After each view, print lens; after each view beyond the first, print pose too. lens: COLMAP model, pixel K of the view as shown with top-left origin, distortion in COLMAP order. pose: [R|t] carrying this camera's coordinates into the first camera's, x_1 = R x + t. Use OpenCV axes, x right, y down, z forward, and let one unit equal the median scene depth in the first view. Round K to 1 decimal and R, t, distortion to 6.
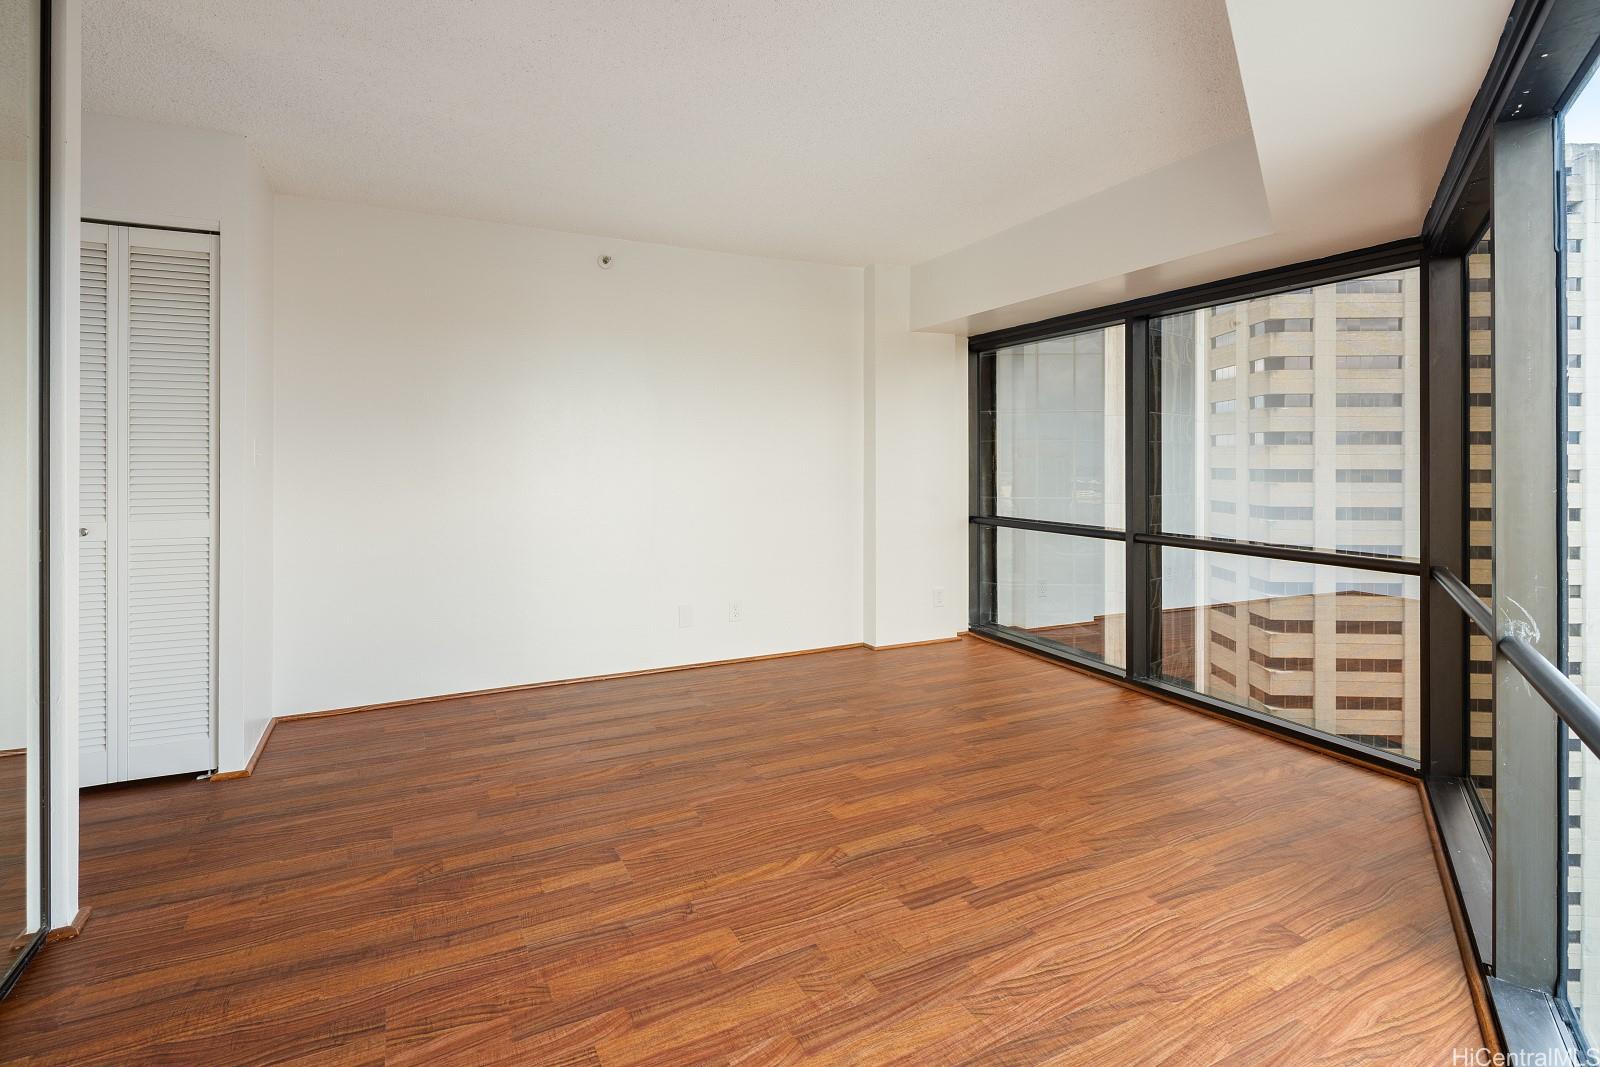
lens RADIAL K [[774.1, 0, 797.3], [0, 774.1, 465.9], [0, 0, 1]] dist [0.001101, -0.000932]
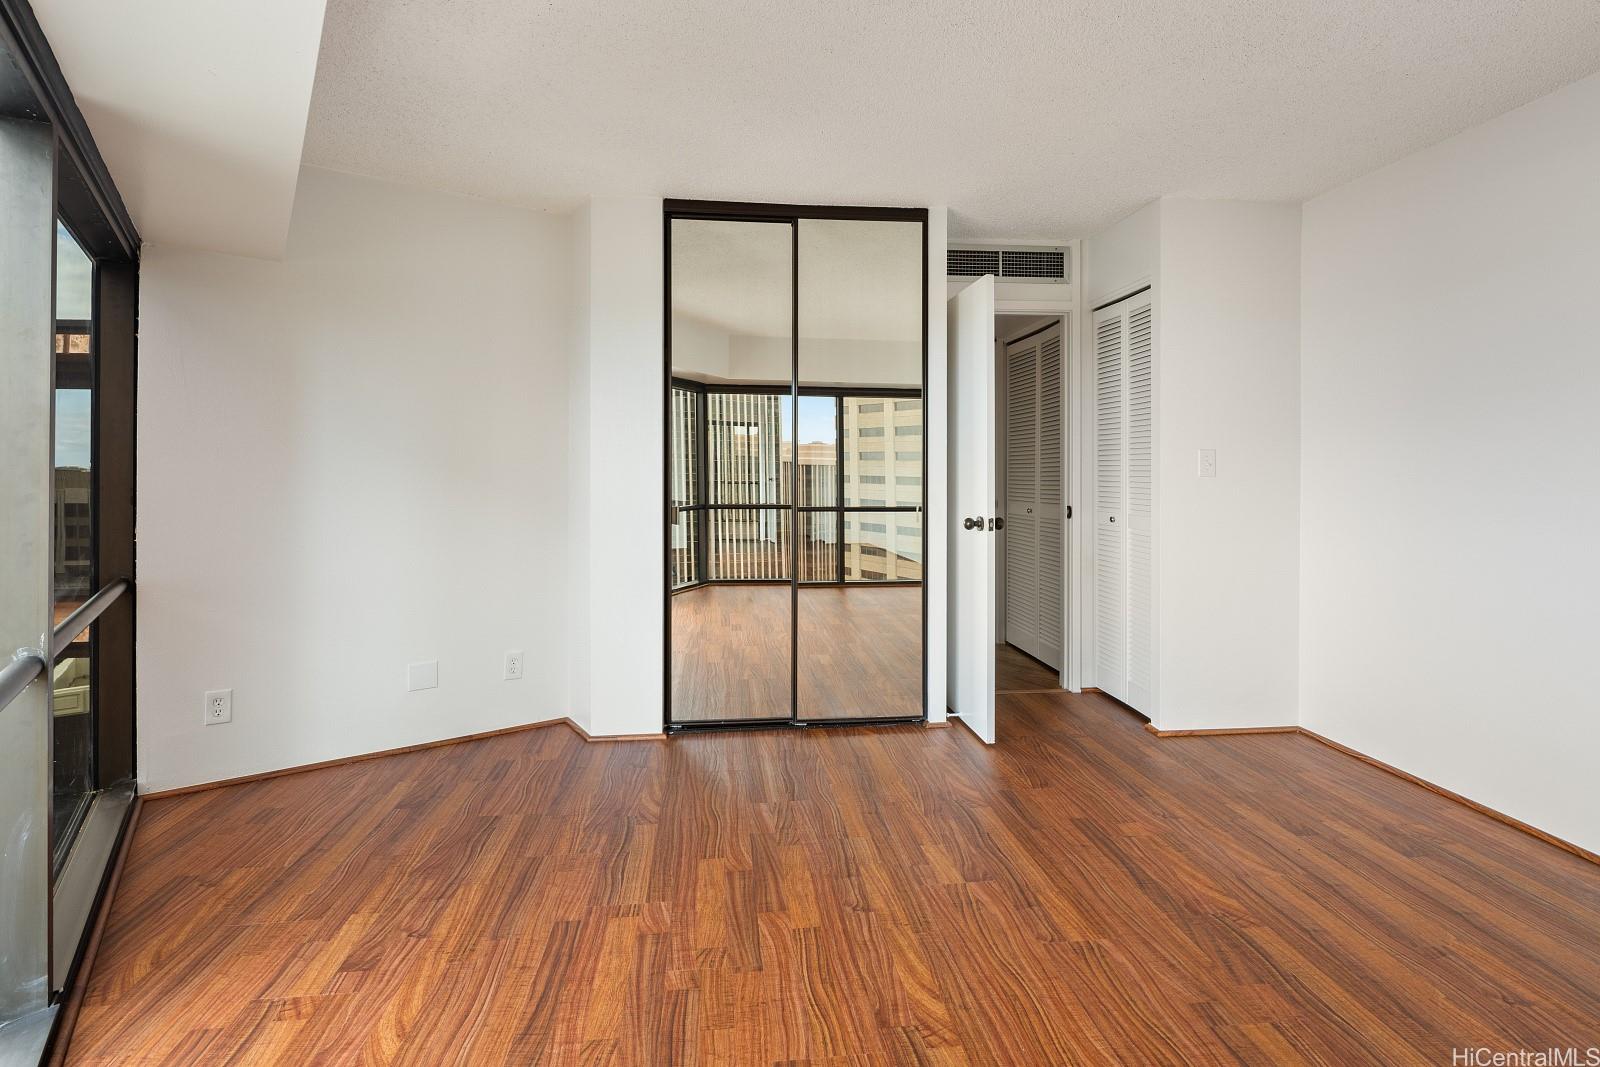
lens RADIAL K [[774.1, 0, 797.3], [0, 774.1, 465.9], [0, 0, 1]] dist [0.001101, -0.000932]
pose [[-0.351844, -0.001795, -0.936057, 0.849065], [-0.008155, 0.999966, 0.001148, -0.014357], [0.936023, 0.008037, -0.351847, 1.276533]]
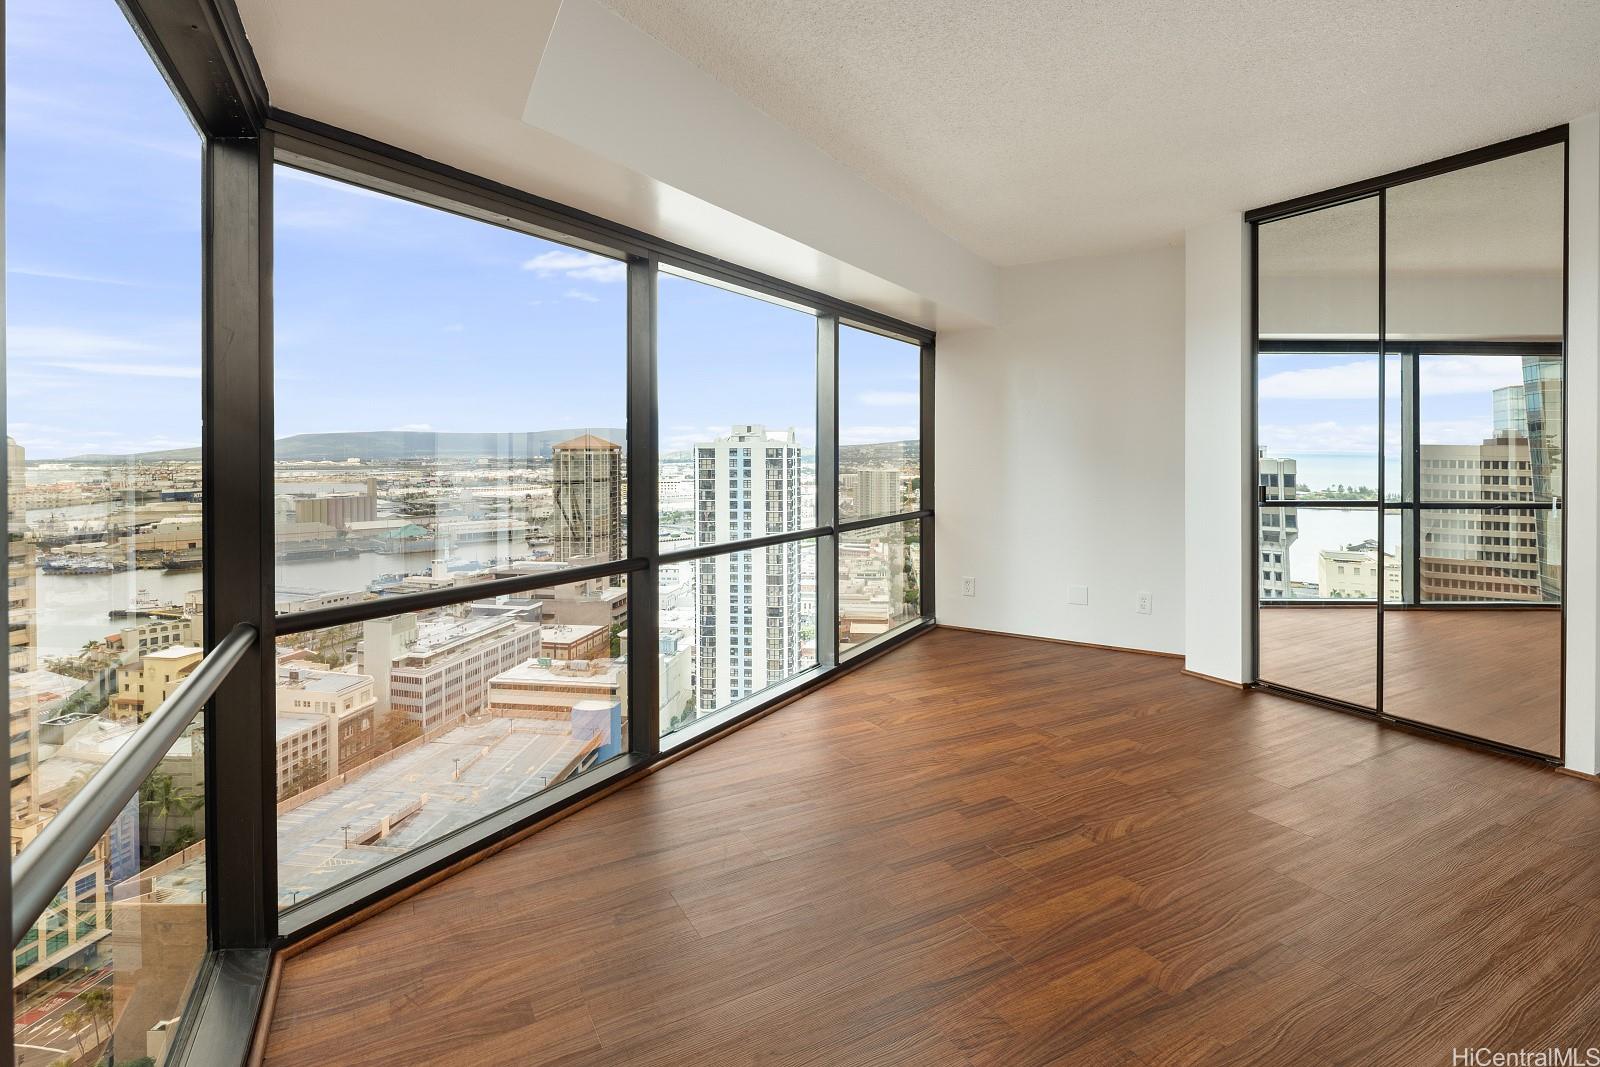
lens RADIAL K [[774.1, 0, 797.3], [0, 774.1, 465.9], [0, 0, 1]] dist [0.001101, -0.000932]
pose [[-0.999269, 0.003839, -0.038024, 0.545476], [0.002839, 0.999649, 0.026331, -0.022300], [0.038111, 0.026204, -0.998930, 2.274473]]
